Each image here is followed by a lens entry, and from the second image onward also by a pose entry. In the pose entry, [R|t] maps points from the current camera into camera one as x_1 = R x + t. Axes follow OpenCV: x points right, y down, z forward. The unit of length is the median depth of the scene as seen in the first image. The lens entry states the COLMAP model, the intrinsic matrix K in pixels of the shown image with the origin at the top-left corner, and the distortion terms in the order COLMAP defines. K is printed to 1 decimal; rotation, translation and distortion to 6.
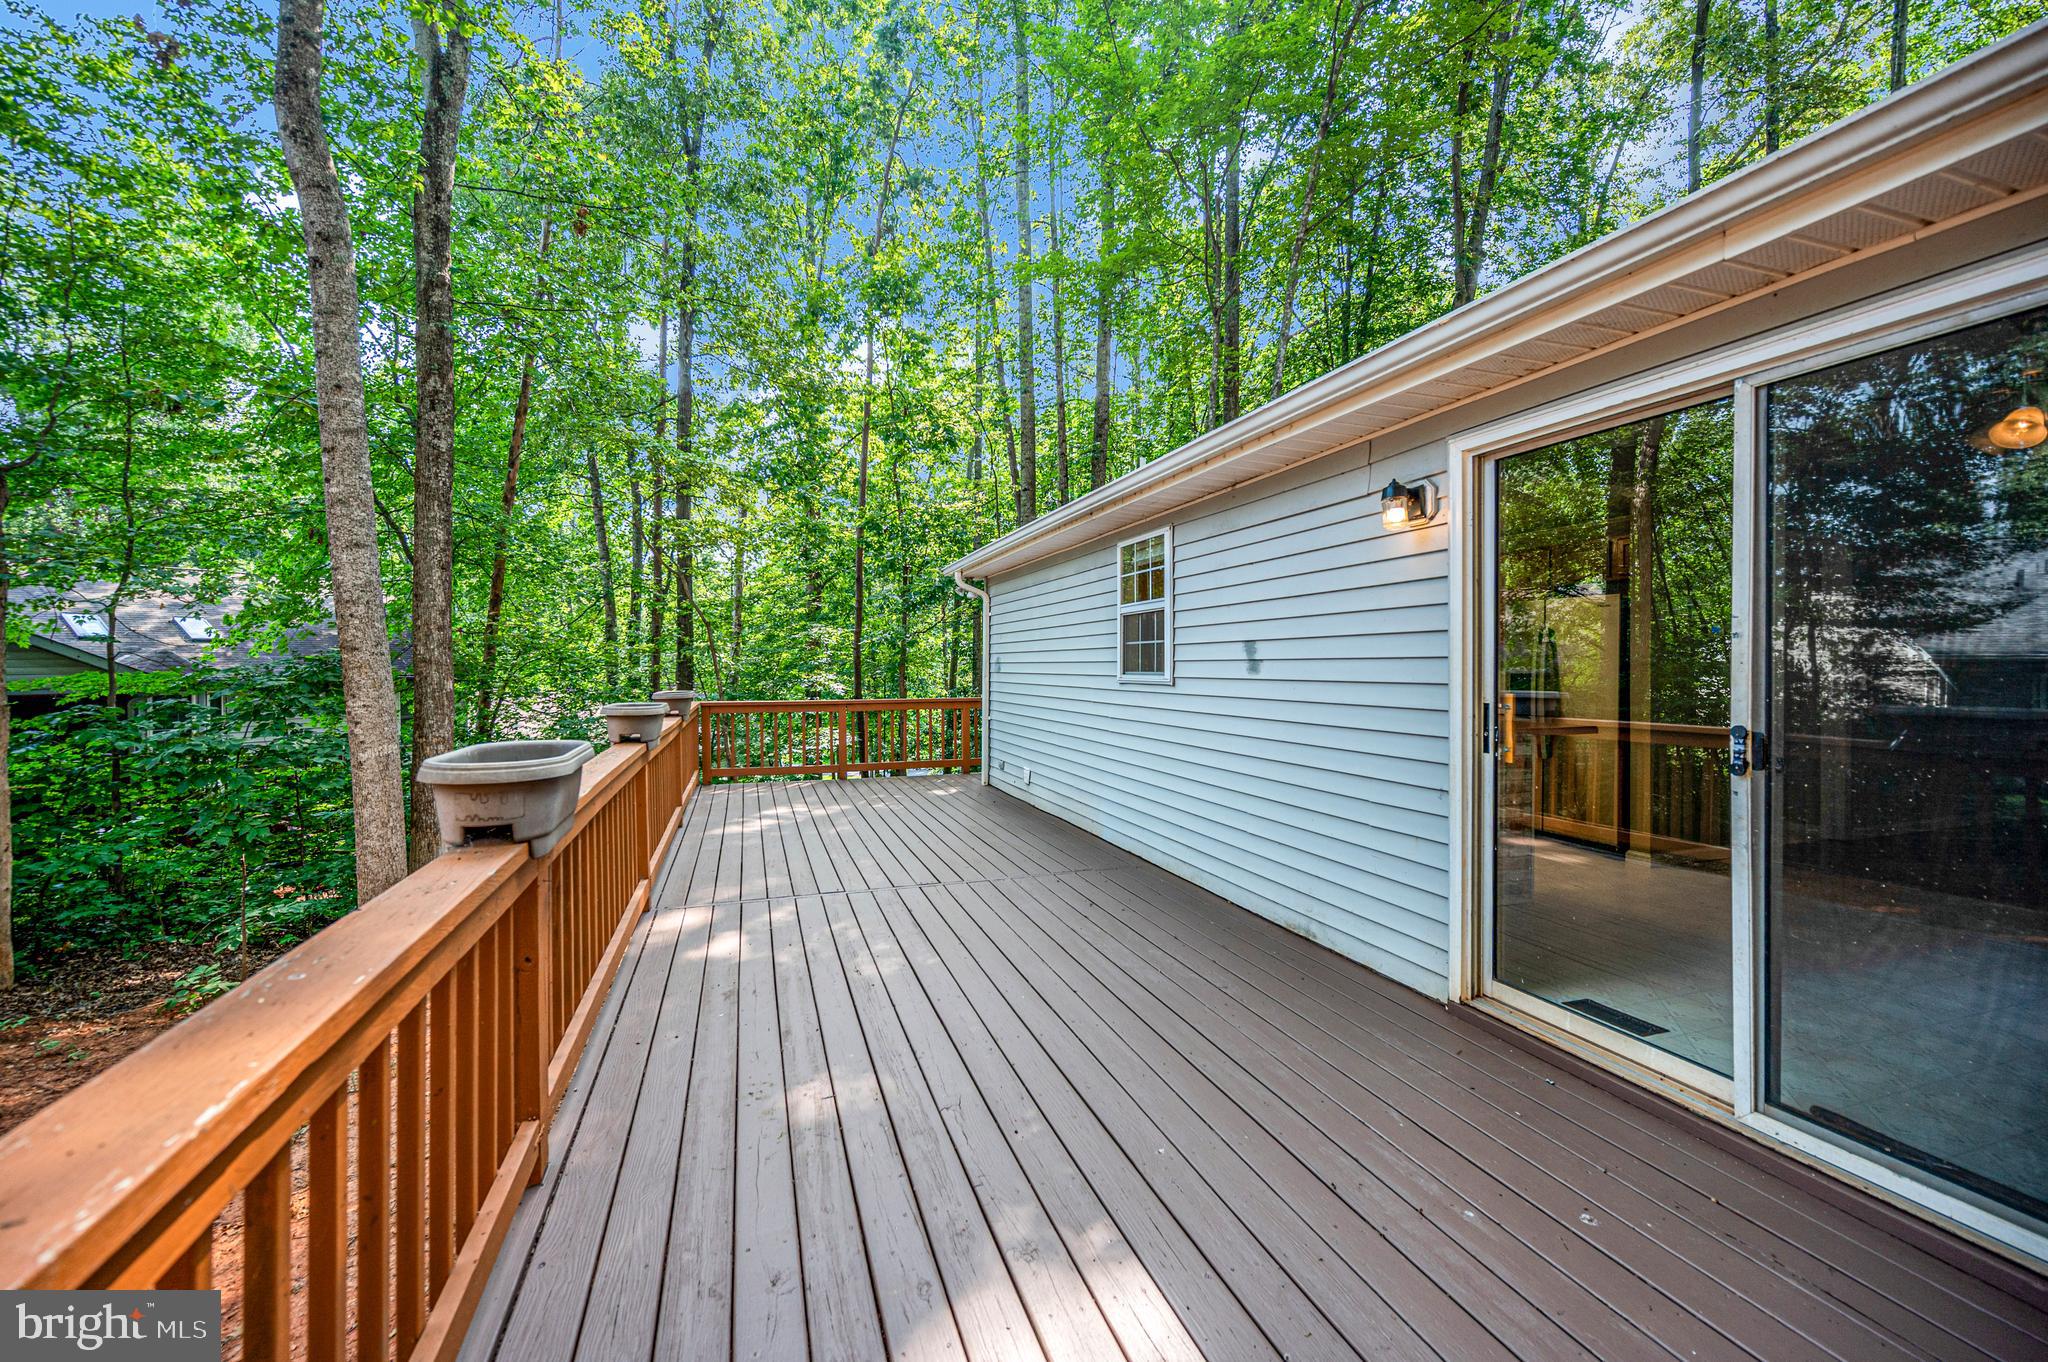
lens RADIAL K [[815.7, 0, 1024.0], [0, 815.7, 681.0], [0, 0, 1]] dist [0.000067, -0.000017]
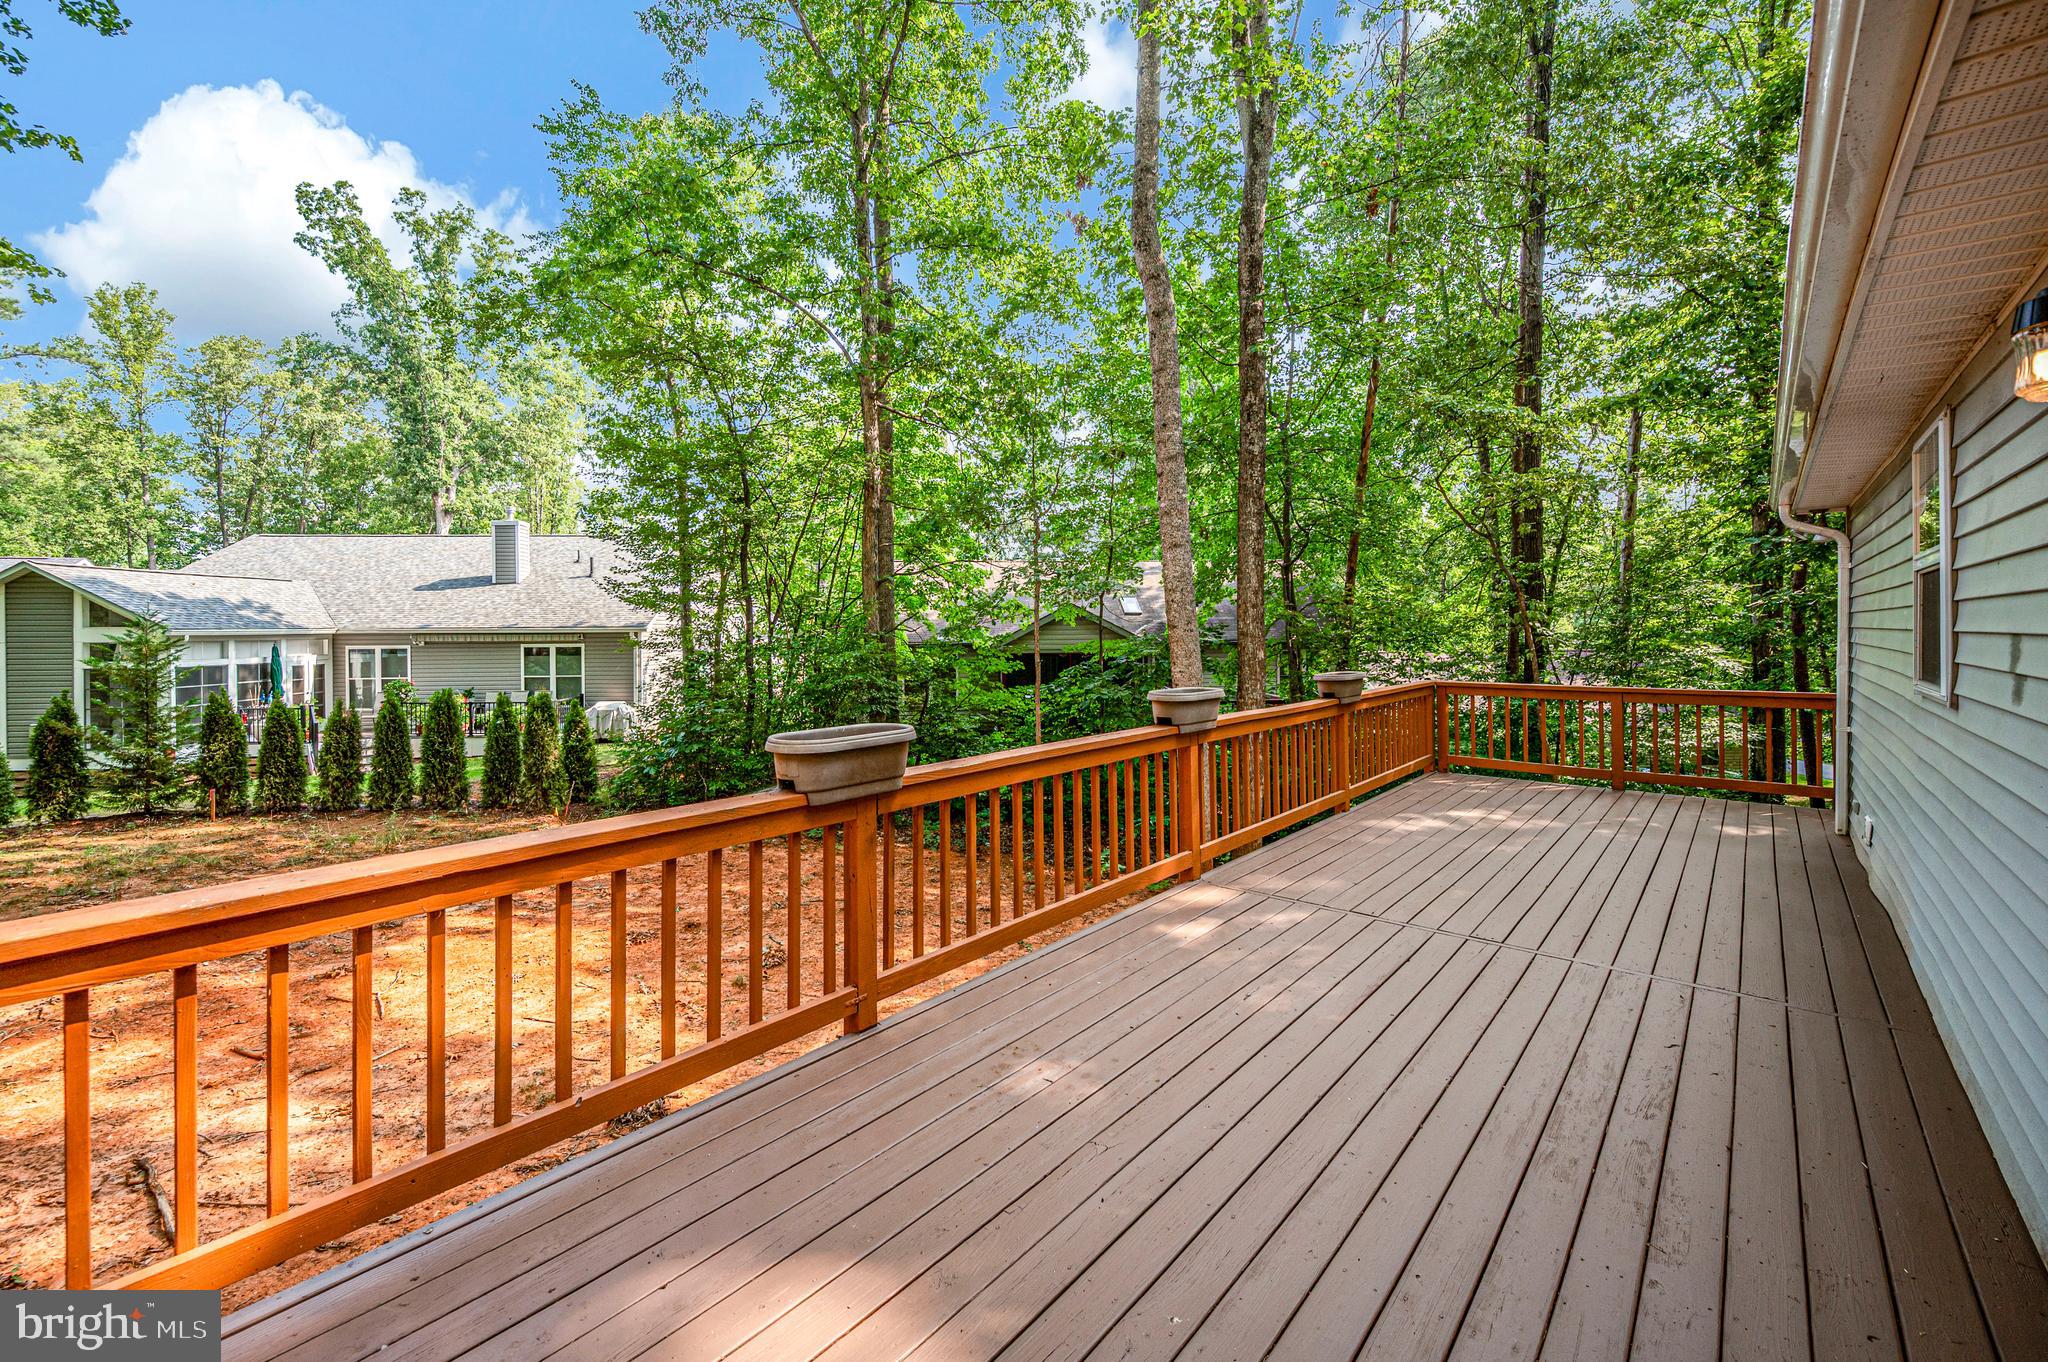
lens RADIAL K [[851.7, 0, 1020.3], [0, 851.7, 637.3], [0, 0, 1]] dist [0.000317, -0.000017]
pose [[0.507651, 0.004466, -0.861551, 0.420973], [-0.009125, 0.999958, -0.000193, -0.042612], [0.861514, 0.007960, 0.507671, 0.236336]]
